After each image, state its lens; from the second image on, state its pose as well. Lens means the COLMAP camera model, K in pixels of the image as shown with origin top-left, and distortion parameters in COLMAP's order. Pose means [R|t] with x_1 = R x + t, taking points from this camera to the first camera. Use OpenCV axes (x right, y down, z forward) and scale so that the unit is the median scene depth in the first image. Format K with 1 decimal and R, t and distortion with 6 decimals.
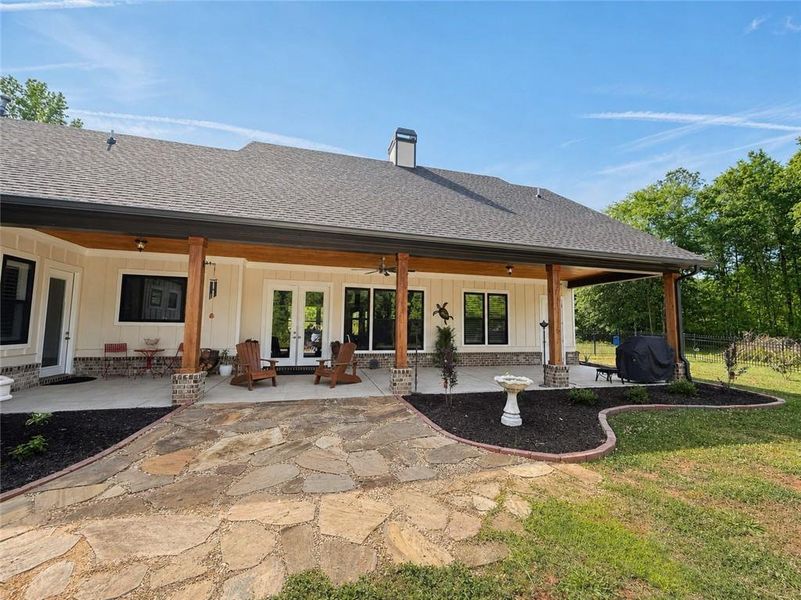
lens RADIAL K [[316.3, 0, 399.1], [0, 316.3, 303.5], [0, 0, 1]] dist [0.001484, -0.000489]
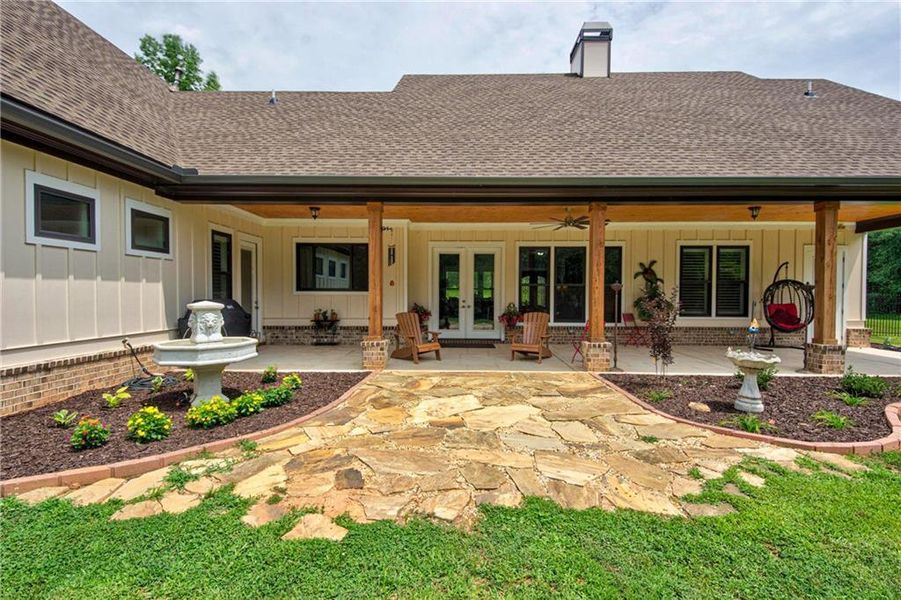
lens RADIAL K [[412.3, 0, 455.2], [0, 412.3, 303.0], [0, 0, 1]] dist [0.014478, -0.004887]
pose [[0.959100, -0.003990, -0.283038, -0.040820], [0.029648, 0.995817, 0.086425, -0.003774], [0.281509, -0.091281, 0.955207, -0.131679]]
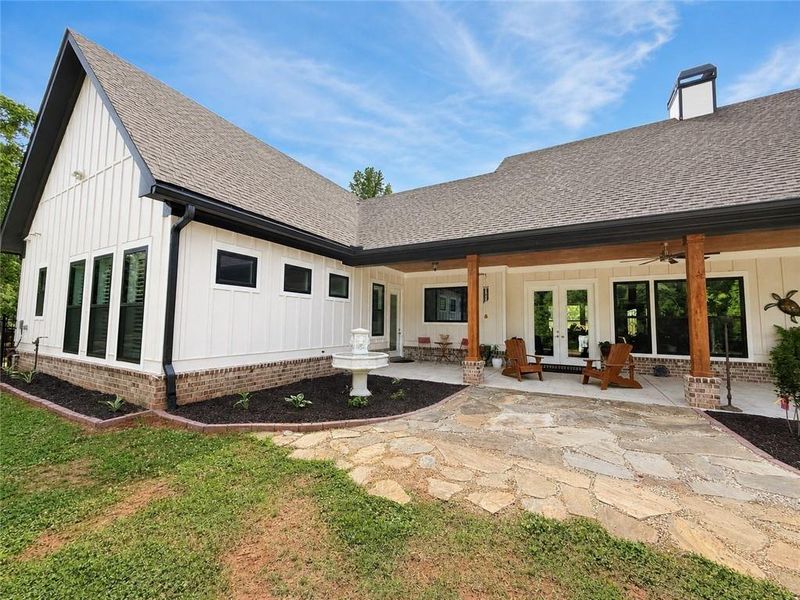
lens RADIAL K [[315.9, 0, 399.8], [0, 315.9, 300.2], [0, 0, 1]] dist [0.001484, -0.000489]
pose [[0.715820, -0.056248, -0.696016, 0.026317], [0.047397, 0.998365, -0.031937, -0.000333], [0.696675, -0.010128, 0.717316, -0.104622]]
